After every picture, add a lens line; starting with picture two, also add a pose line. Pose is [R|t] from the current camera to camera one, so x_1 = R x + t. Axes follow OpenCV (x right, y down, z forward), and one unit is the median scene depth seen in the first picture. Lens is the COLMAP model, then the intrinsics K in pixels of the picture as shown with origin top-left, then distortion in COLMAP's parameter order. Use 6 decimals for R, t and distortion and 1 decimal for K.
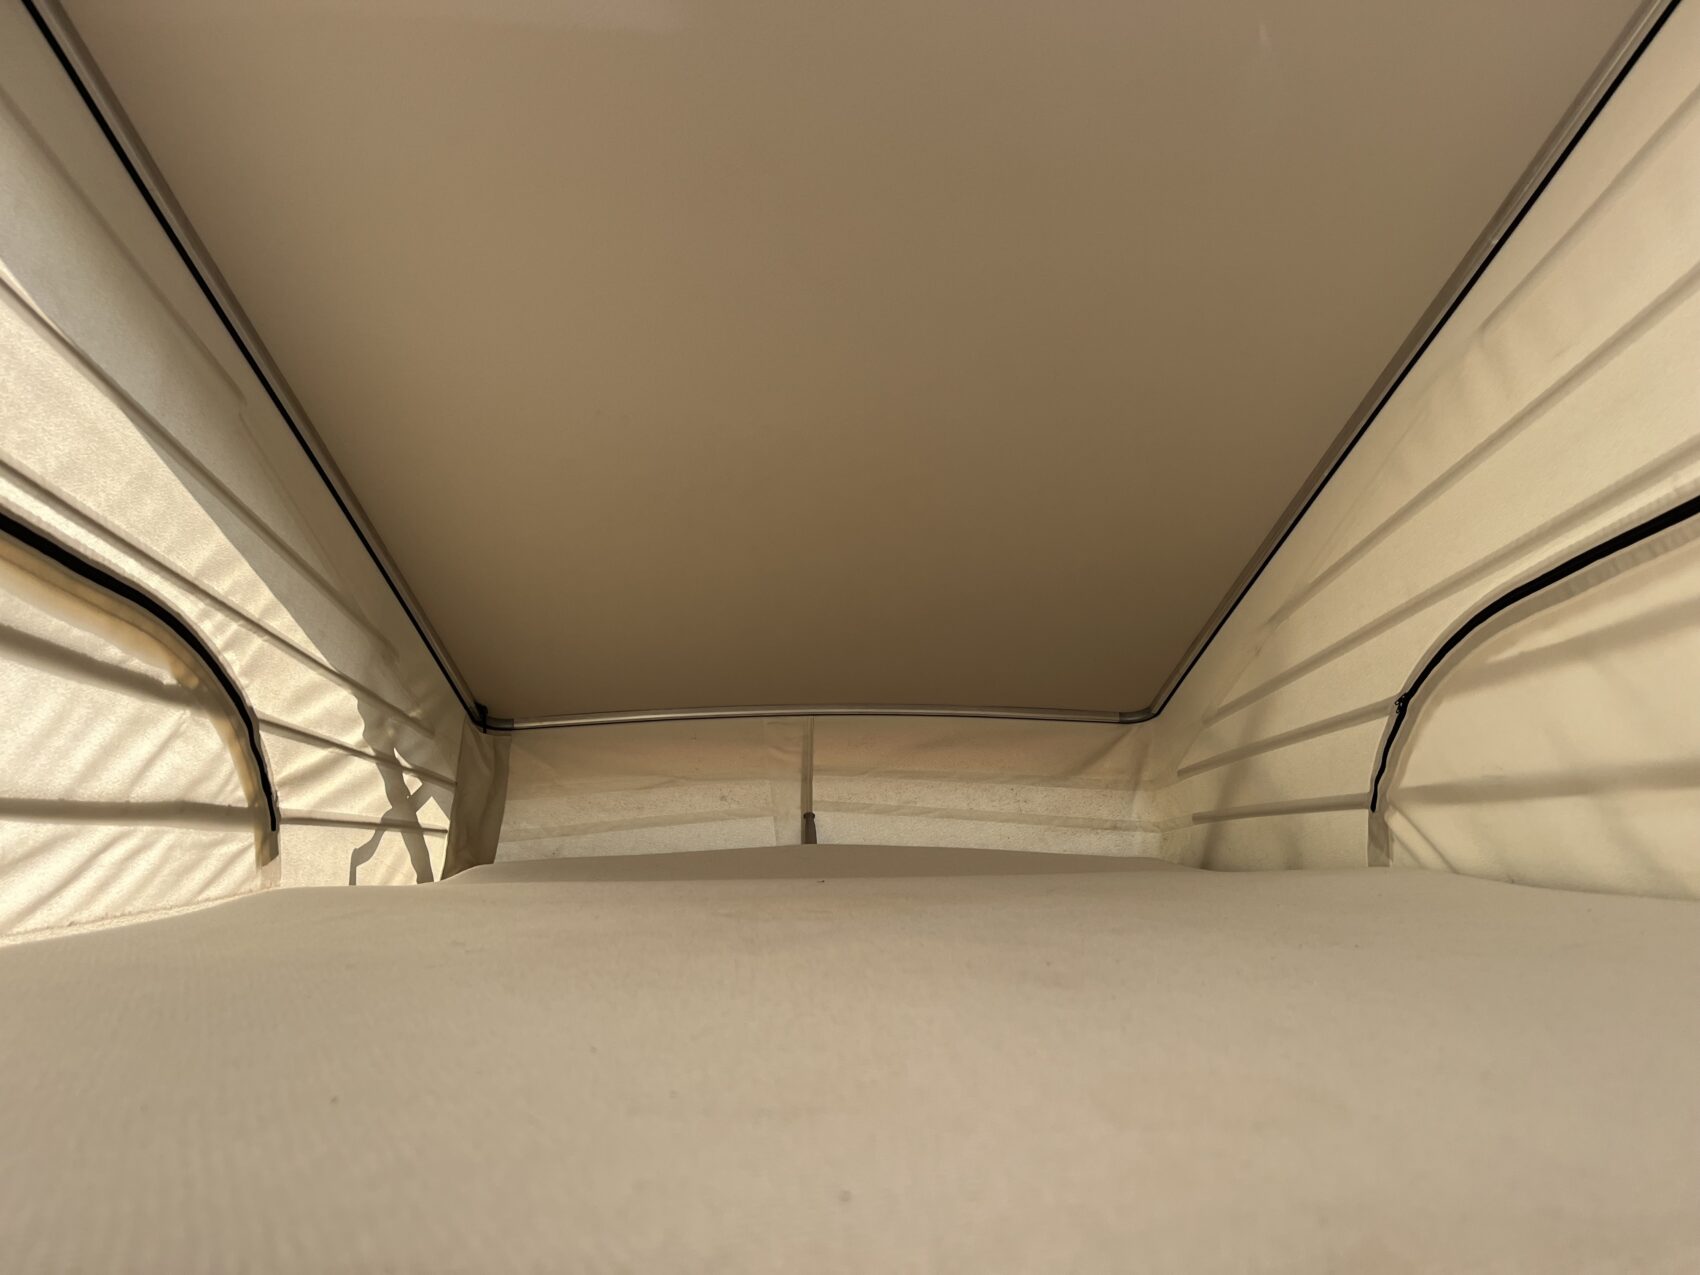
lens RADIAL K [[1269.2, 0, 851.7], [0, 1269.2, 632.9], [0, 0, 1]] dist [0.041843, -0.037084]
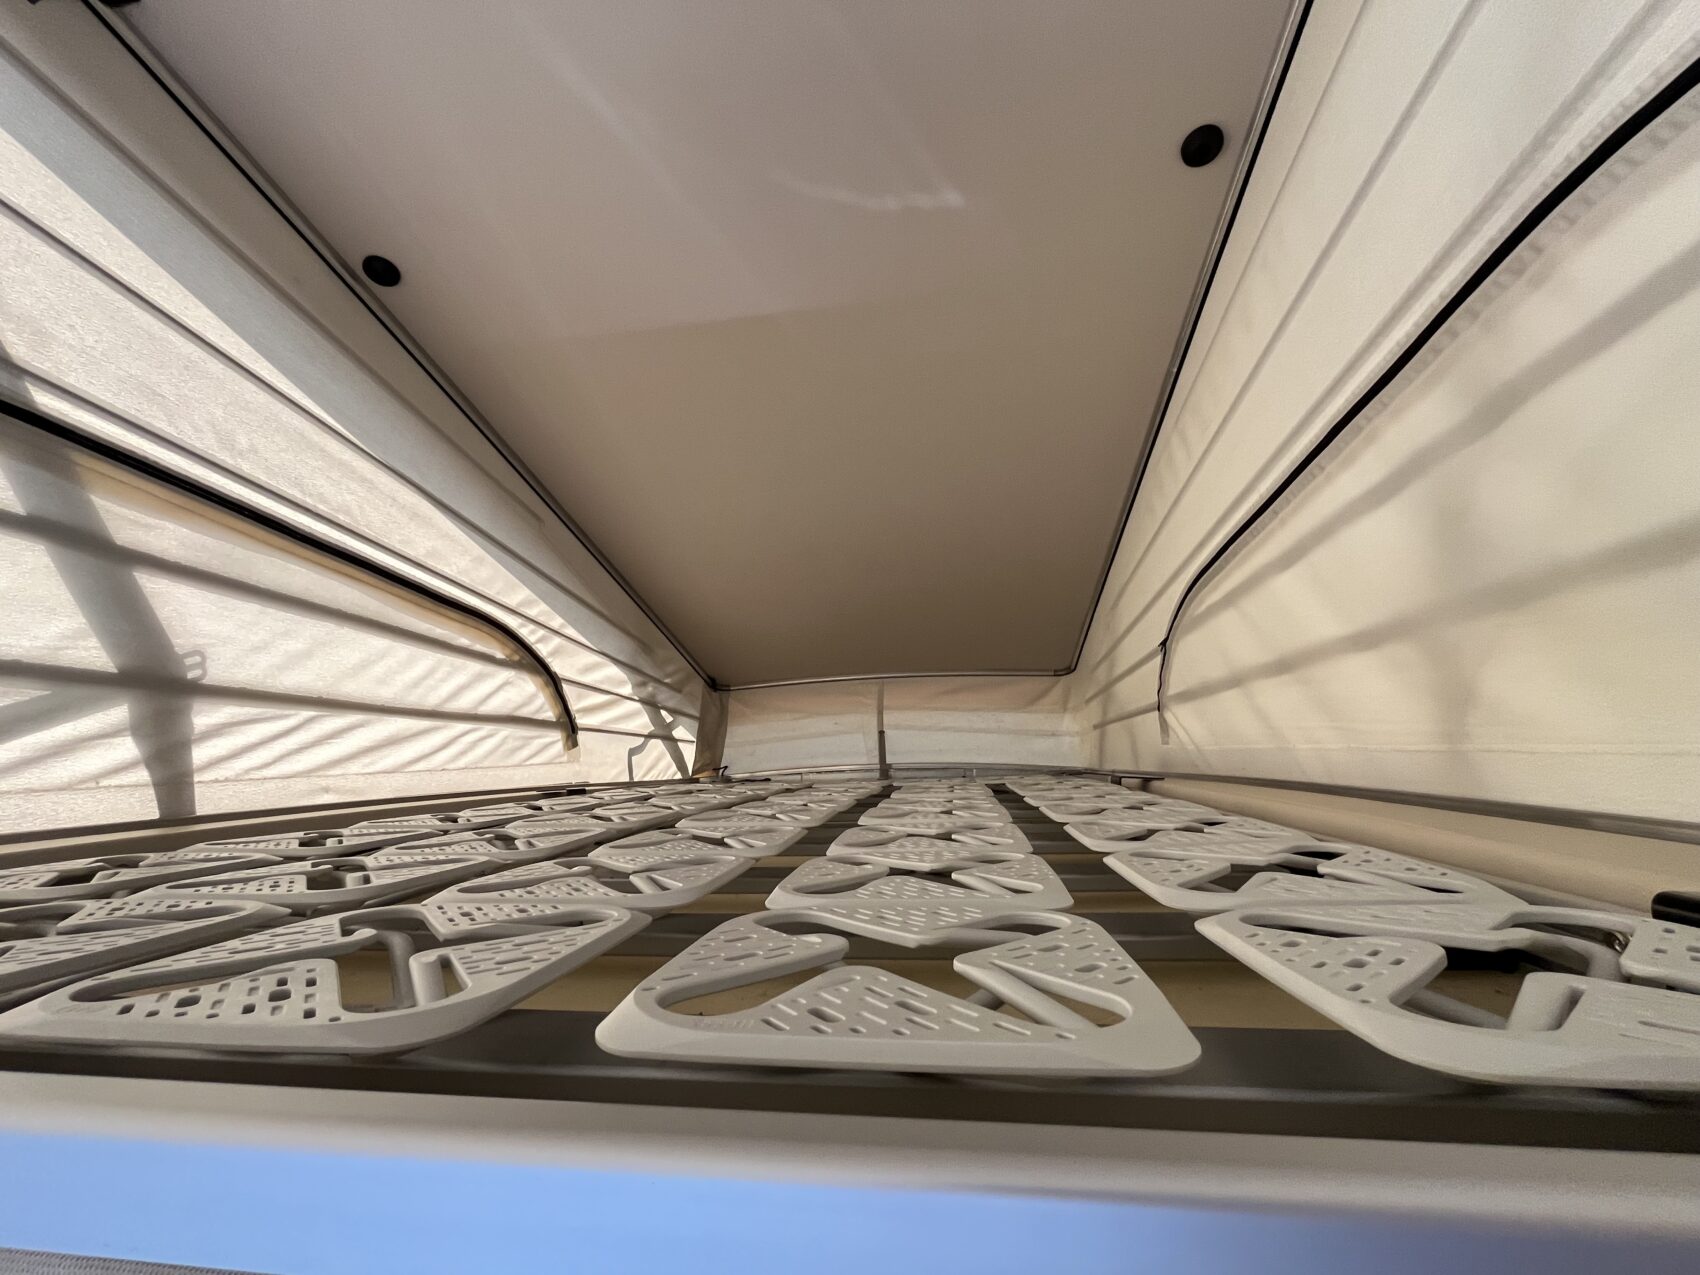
lens RADIAL K [[680.1, 0, 849.6], [0, 680.1, 642.3], [0, 0, 1]] dist [-0.000534, 0.000229]
pose [[0.978587, -0.046694, -0.200466, 0.193668], [0.043365, 0.998839, -0.020972, 0.049403], [0.201212, 0.011830, 0.979476, 0.026541]]
